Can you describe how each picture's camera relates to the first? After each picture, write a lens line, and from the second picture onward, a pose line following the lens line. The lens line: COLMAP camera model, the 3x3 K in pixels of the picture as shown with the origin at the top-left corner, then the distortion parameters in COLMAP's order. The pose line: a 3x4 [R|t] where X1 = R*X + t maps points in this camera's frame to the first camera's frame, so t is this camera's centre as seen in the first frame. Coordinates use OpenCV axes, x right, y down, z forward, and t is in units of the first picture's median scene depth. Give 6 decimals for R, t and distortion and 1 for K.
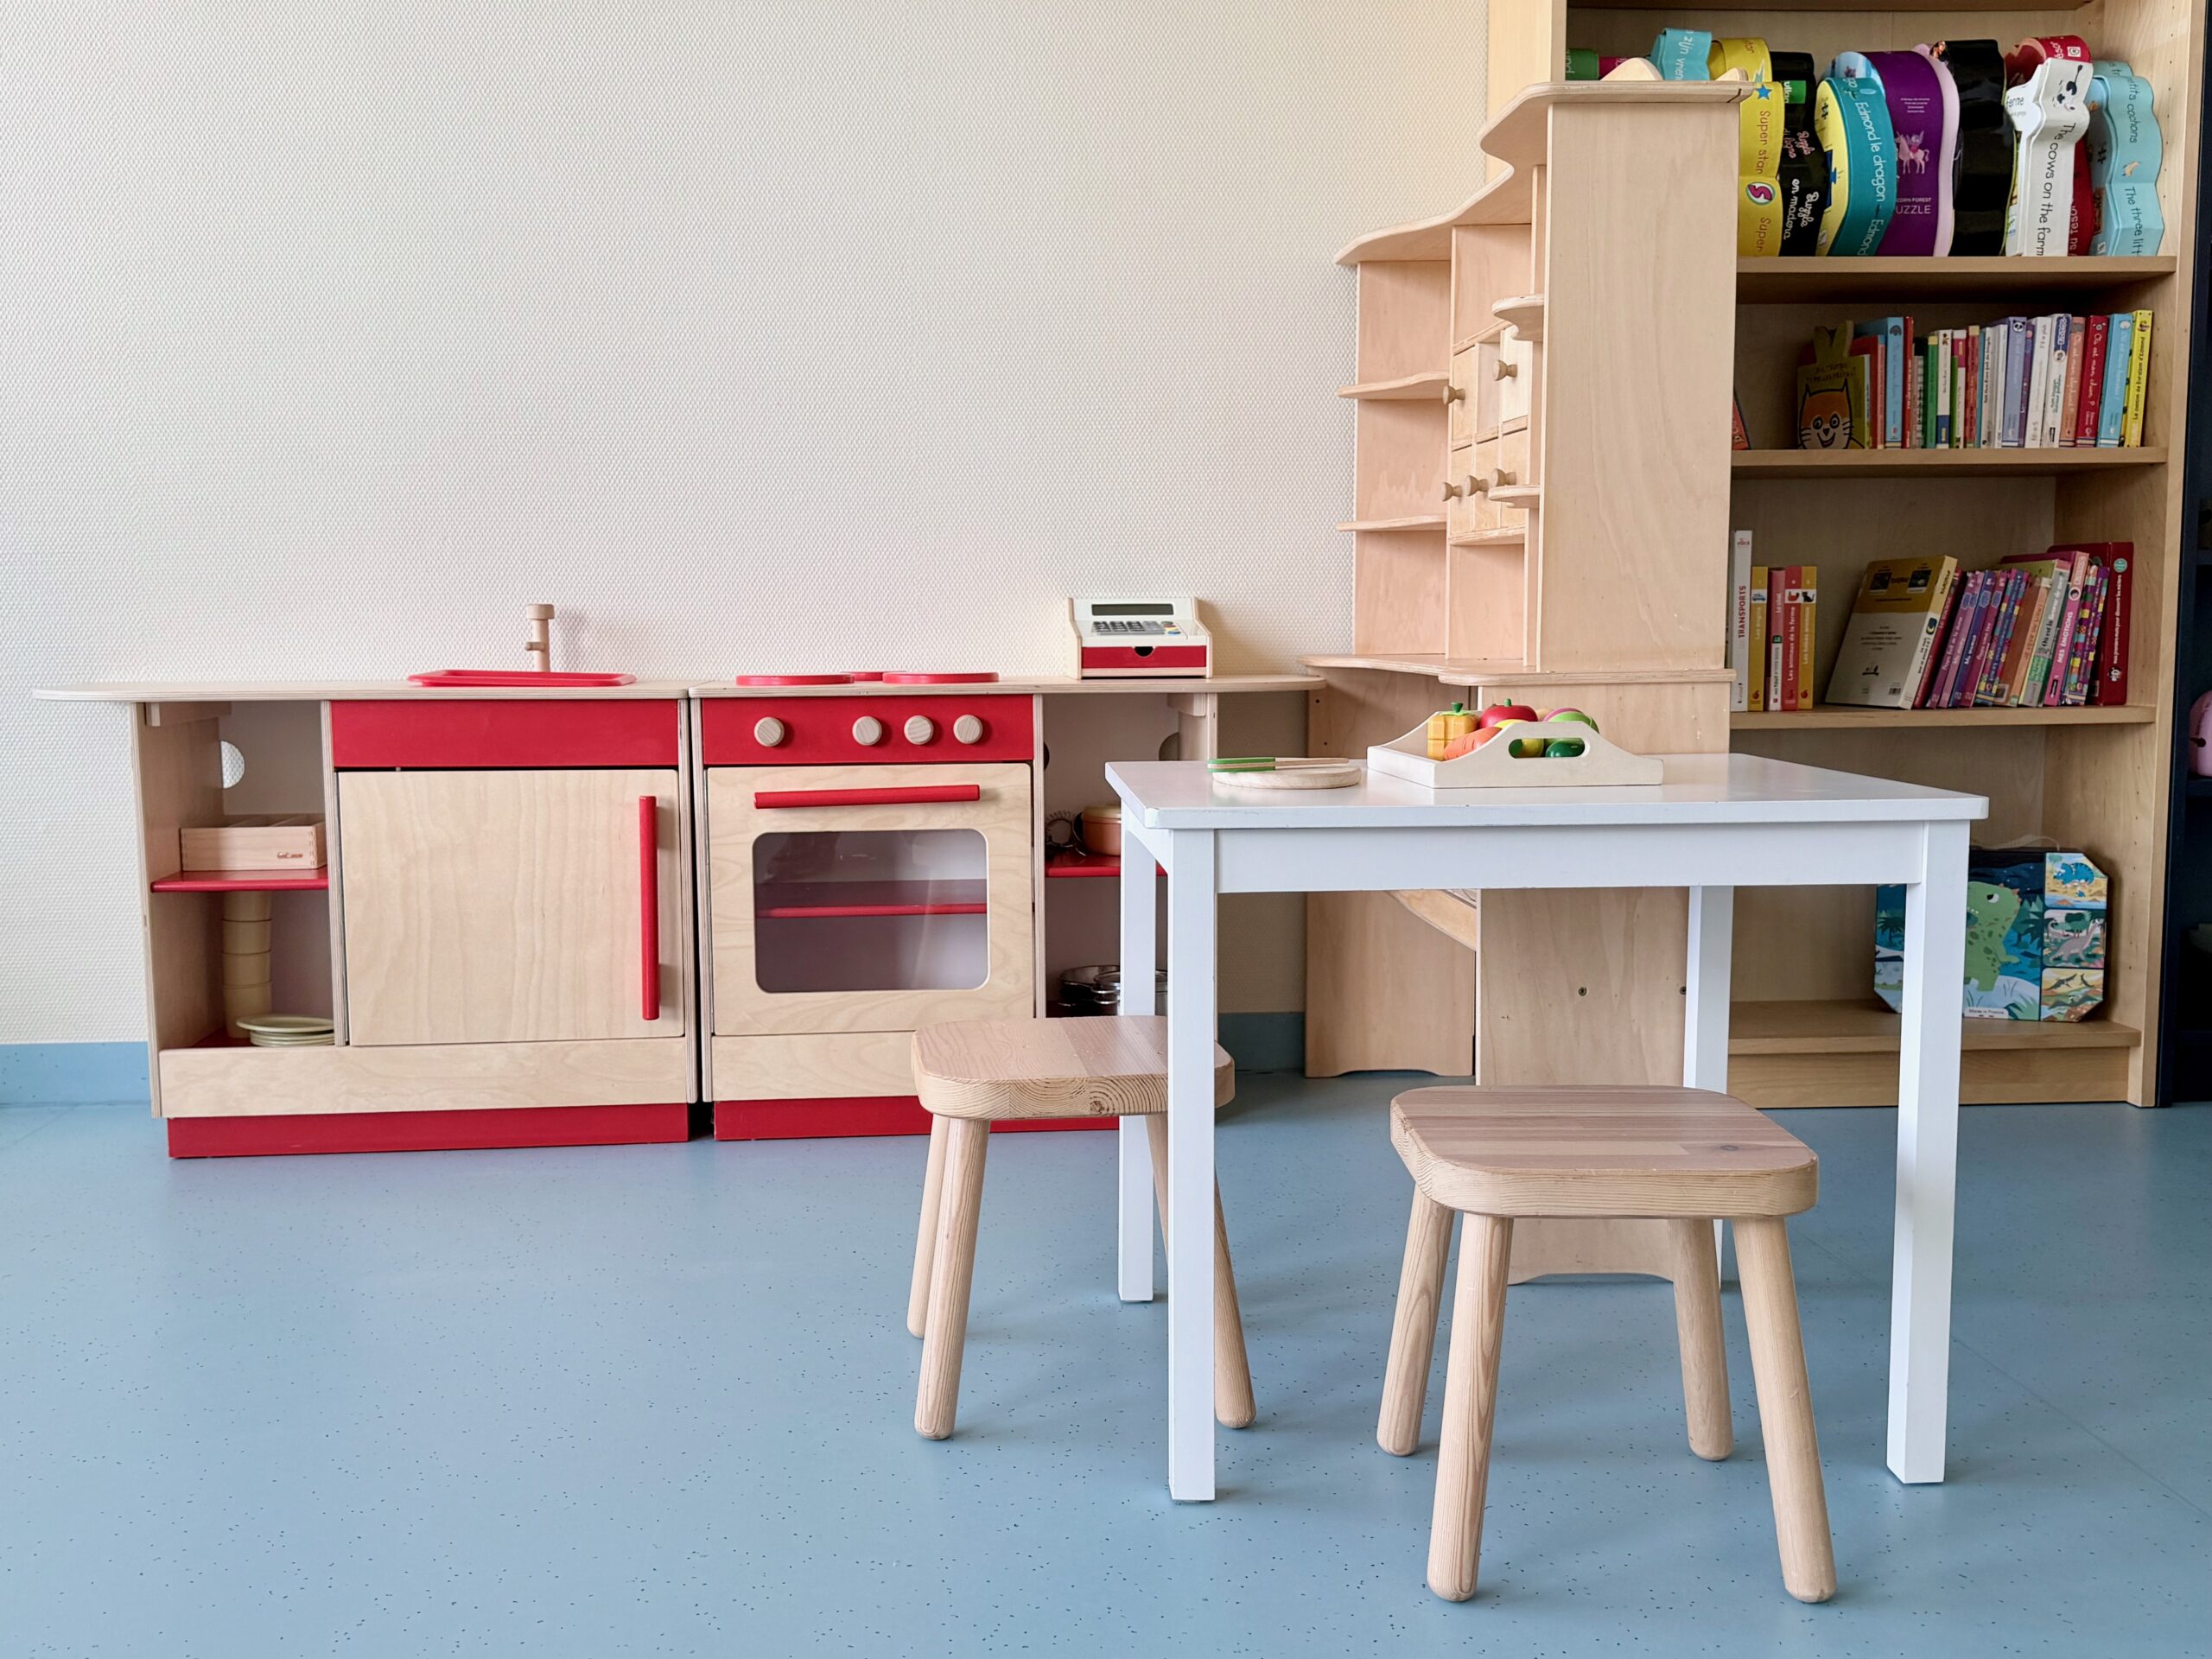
lens RADIAL K [[2104.4, 0, 1097.9], [0, 2104.4, 834.2], [0, 0, 1]] dist [0.051345, 0.000000]
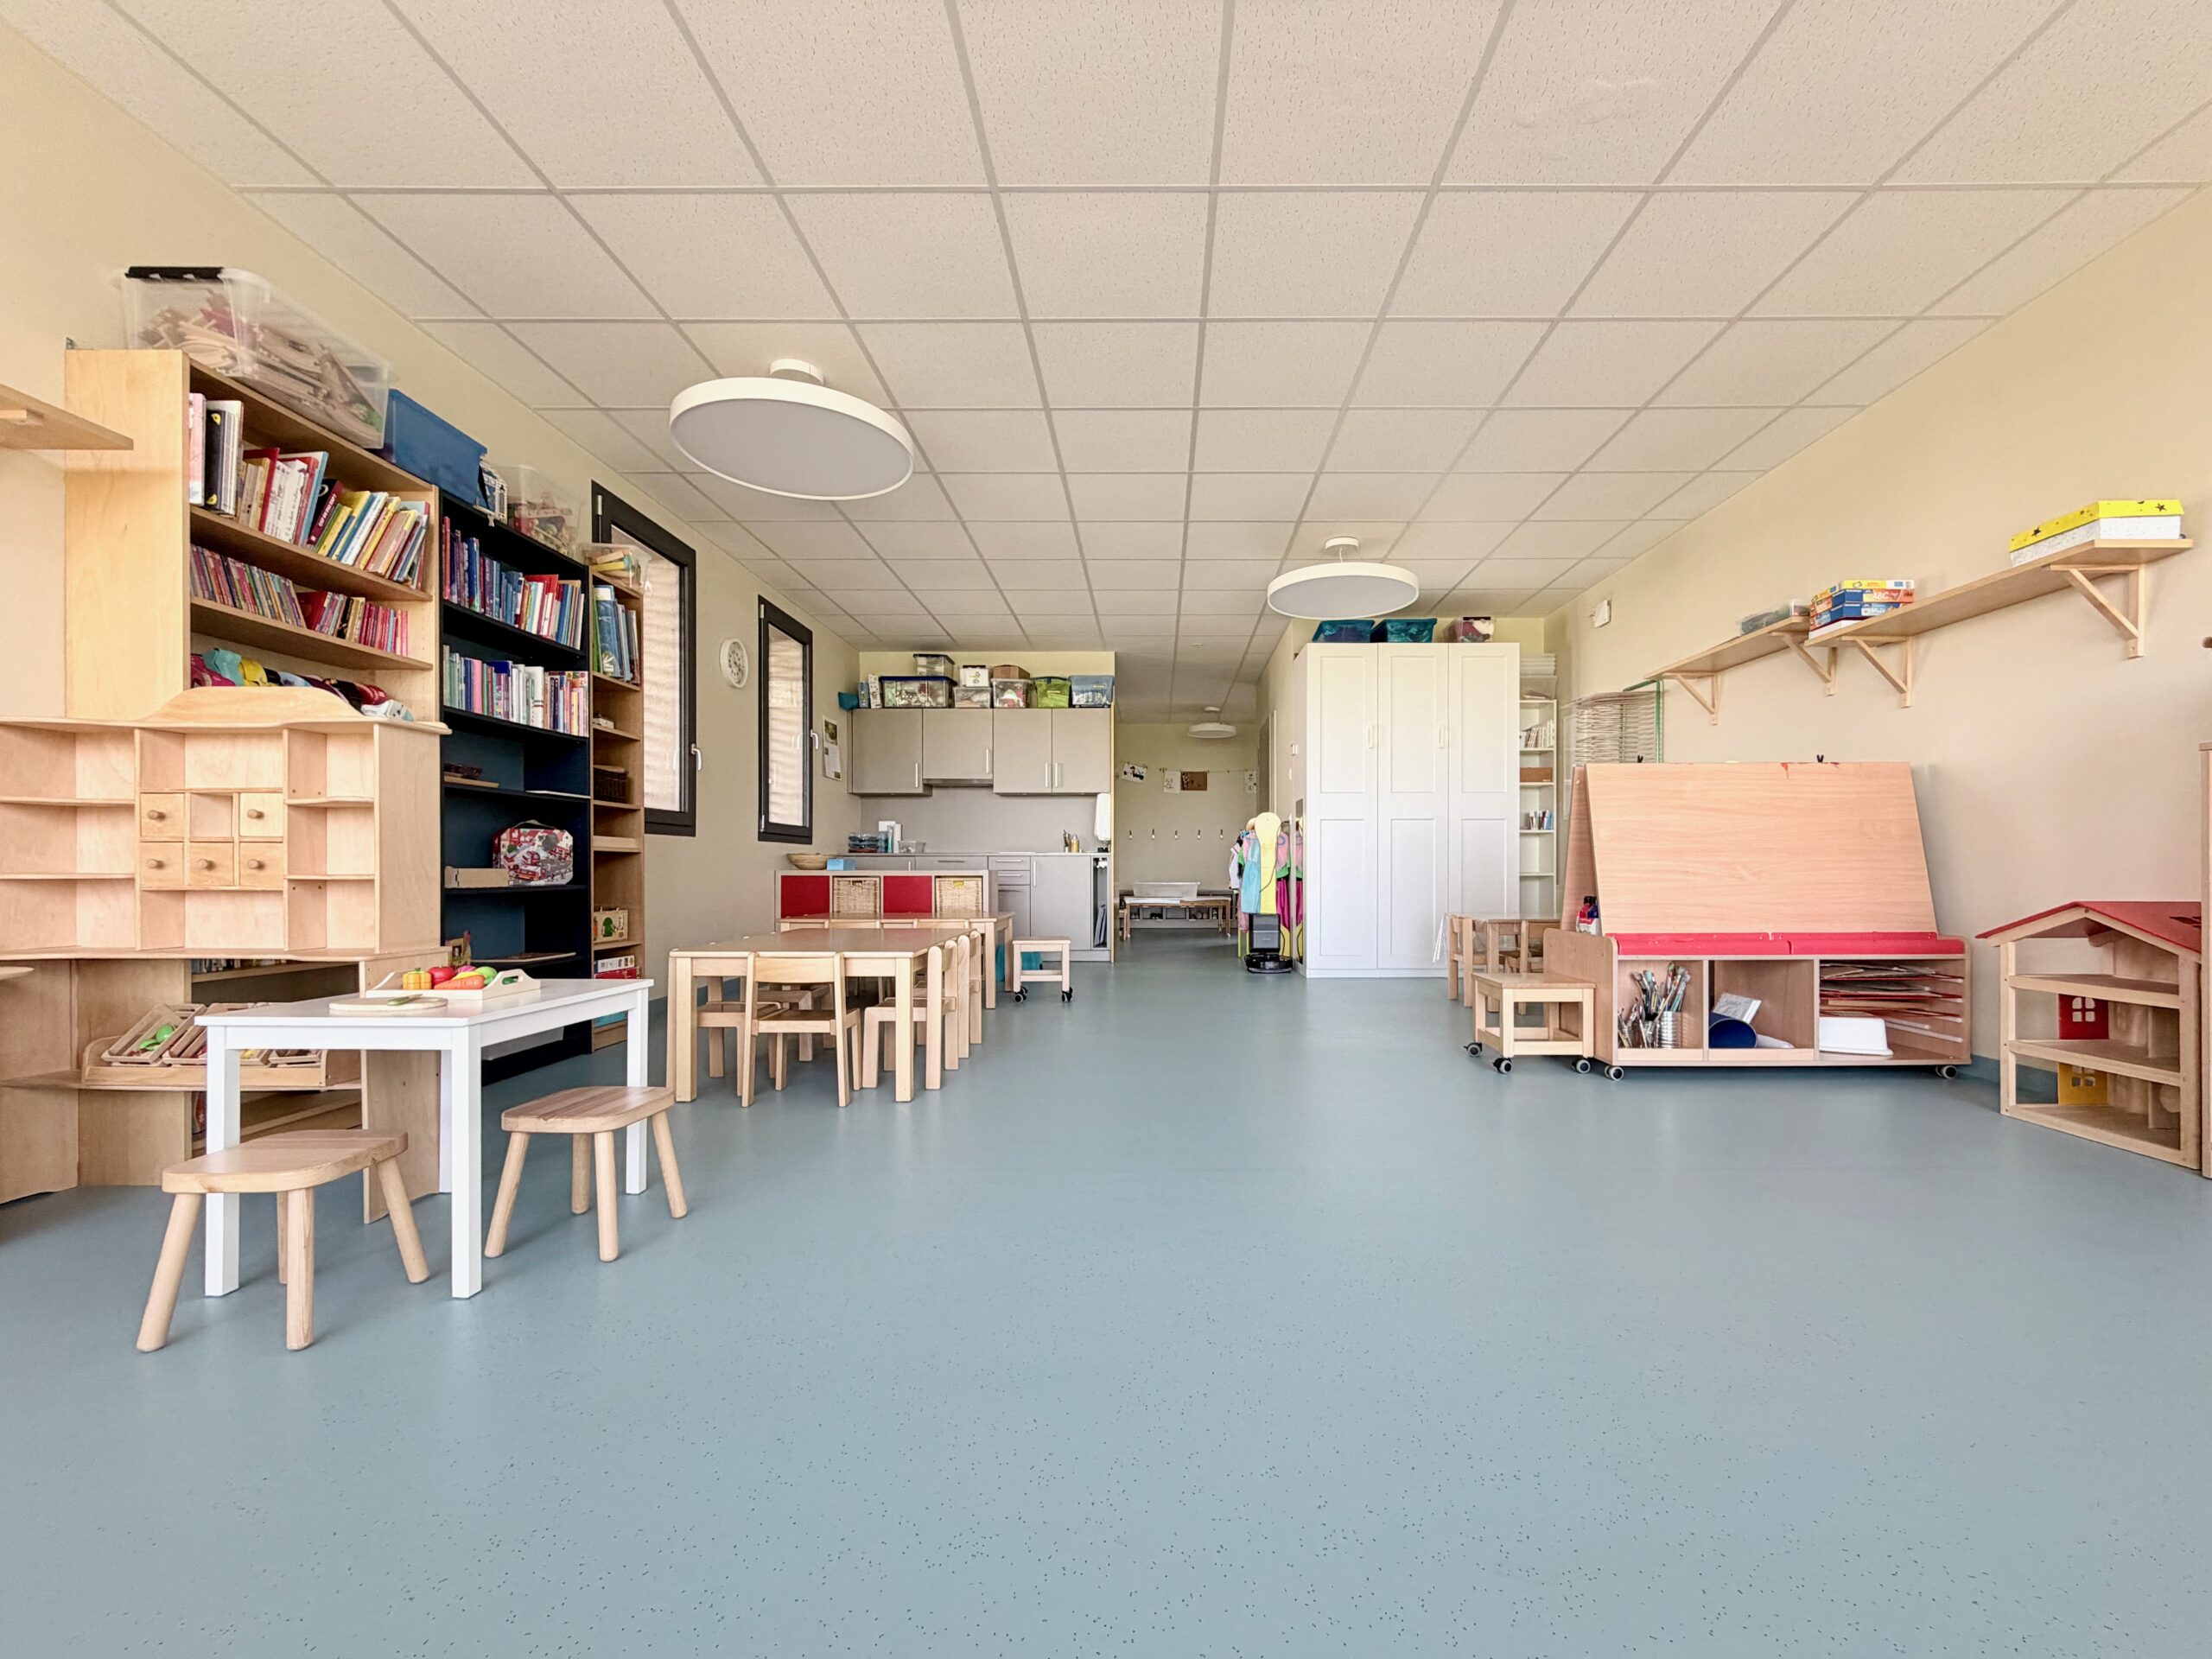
lens RADIAL K [[921.2, 0, 1149.6], [0, 921.2, 869.5], [0, 0, 1]] dist [0.000860, -0.000977]
pose [[0.081820, 0.010363, 0.996593, -0.567624], [0.100596, 0.994753, -0.018603, -0.047490], [-0.991557, 0.101776, 0.080348, 0.028253]]
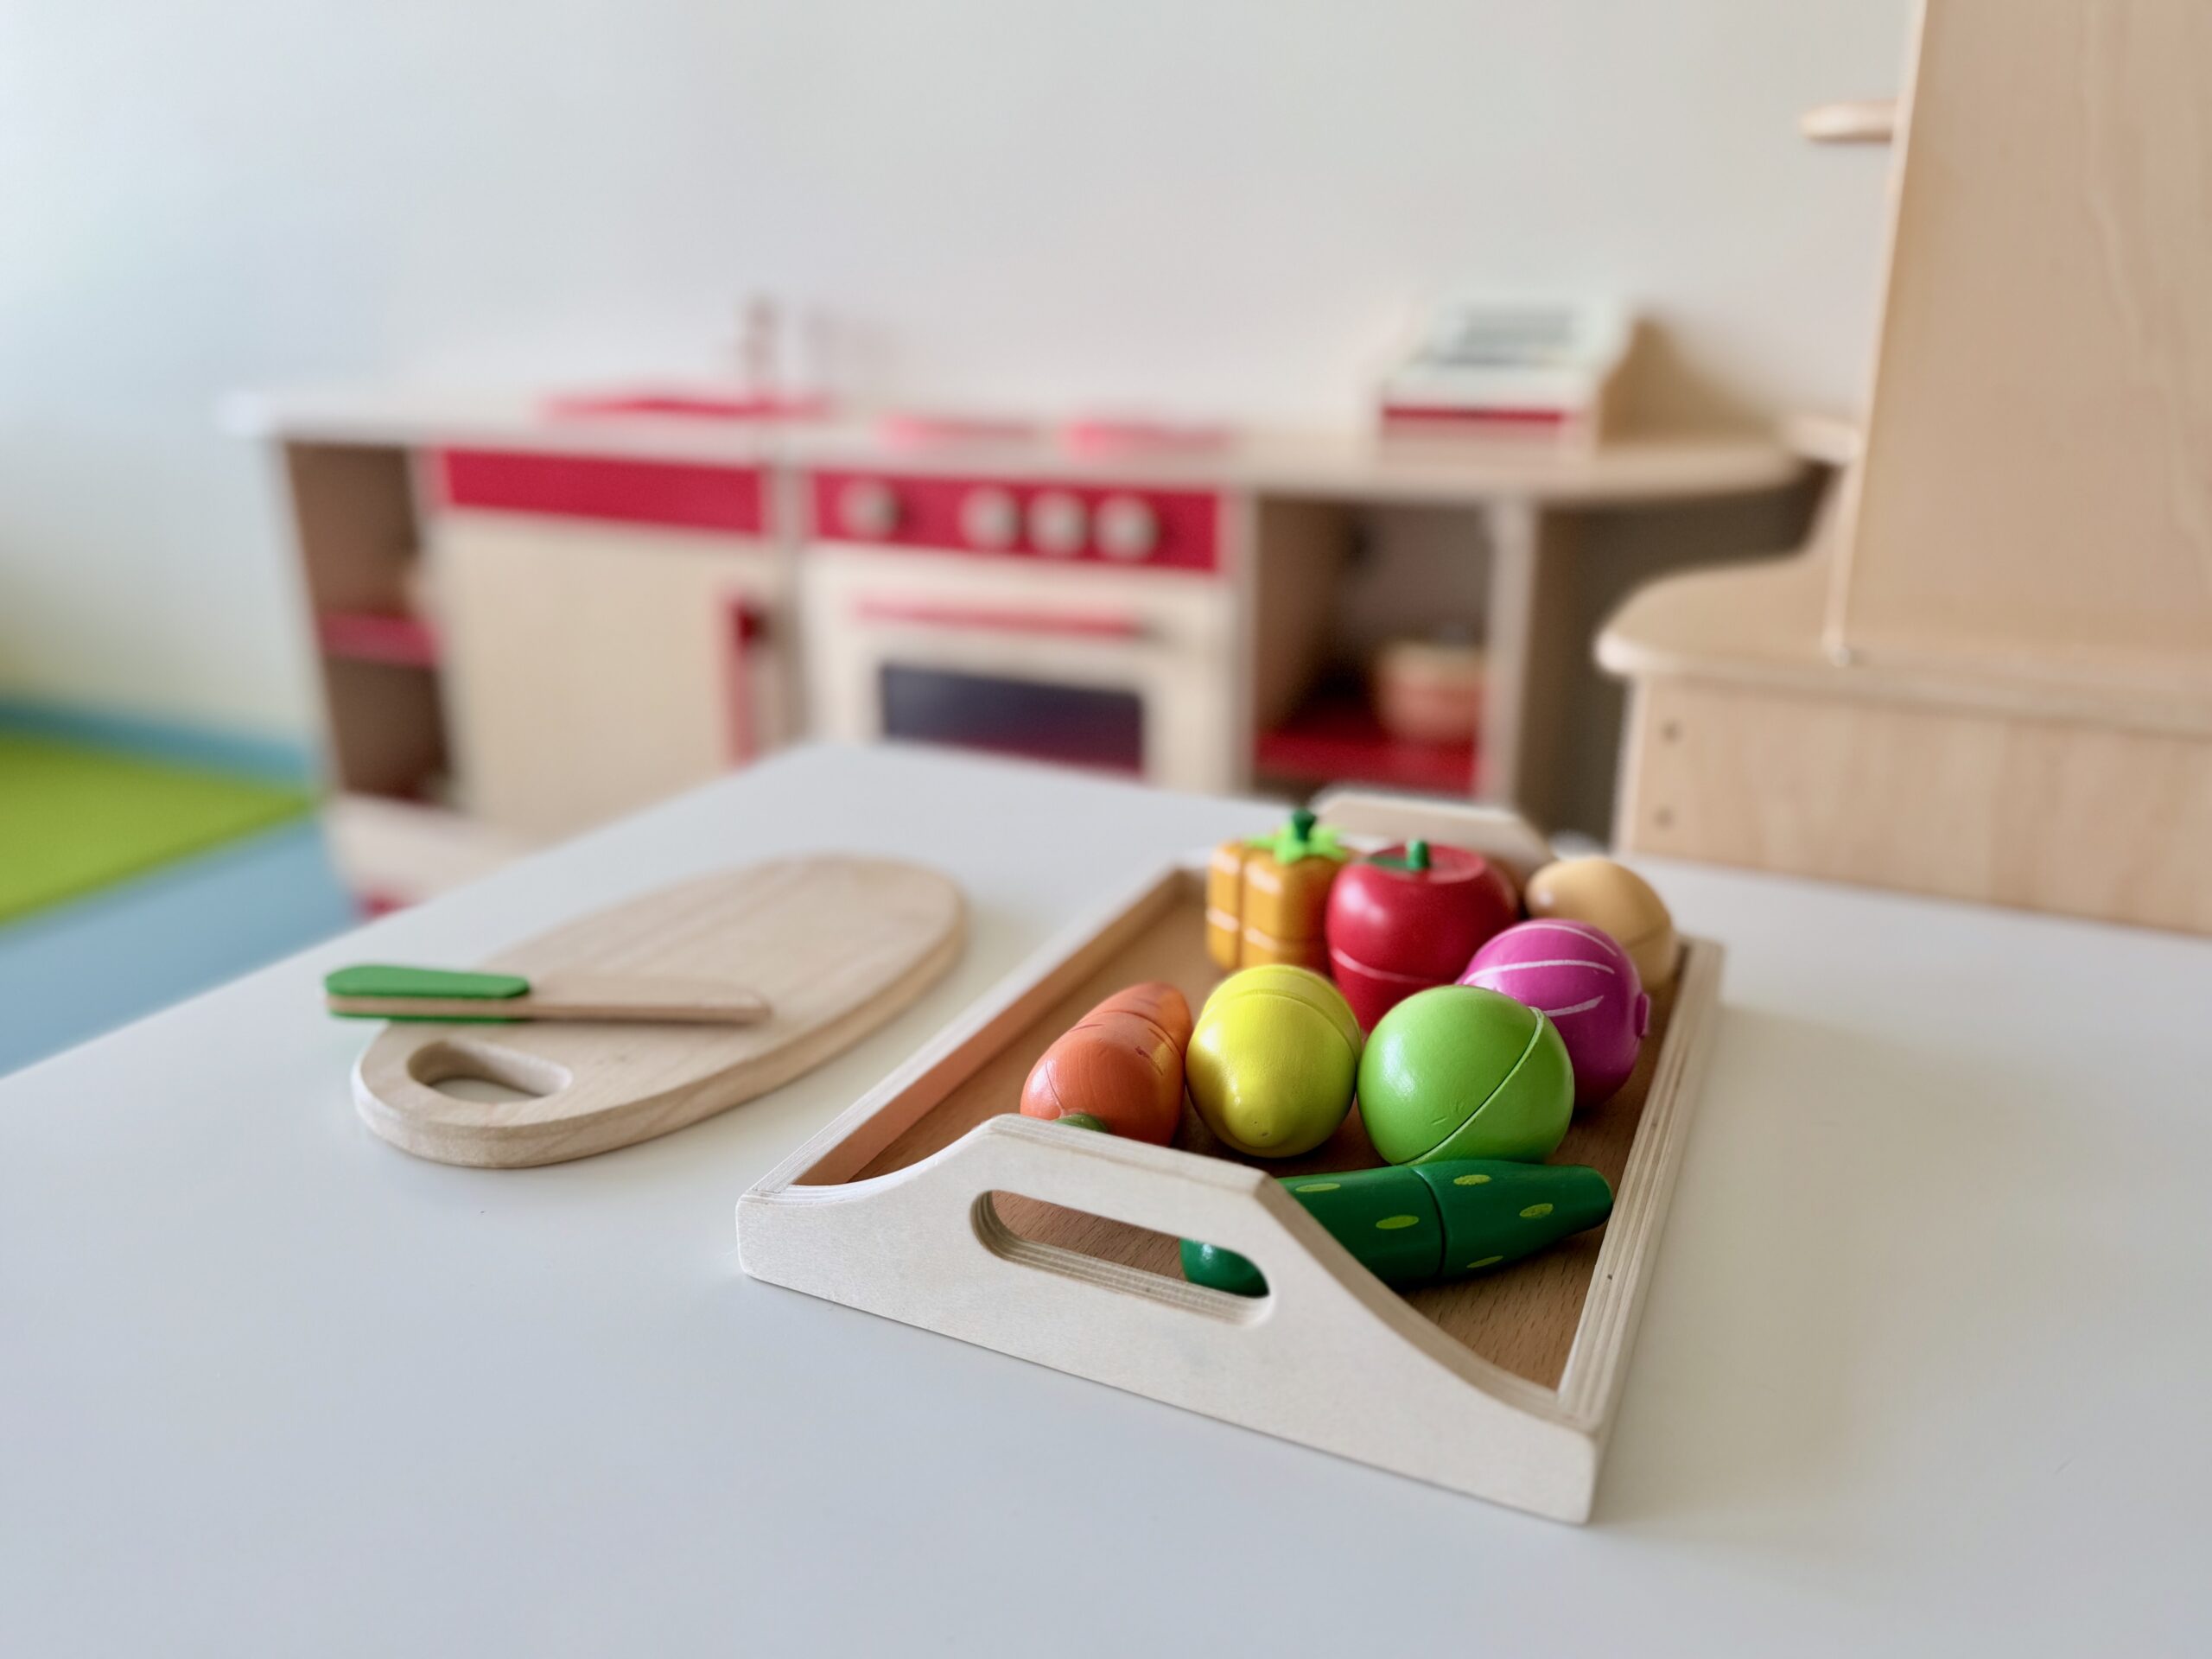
lens RADIAL K [[1630.3, 0, 1113.0], [0, 1630.3, 820.3], [0, 0, 1]] dist [-0.003797, -0.001732]
pose [[0.873605, 0.167341, -0.456960, 0.174747], [-0.057453, 0.967916, 0.244619, -0.082003], [0.483233, -0.187447, 0.855190, 0.515296]]
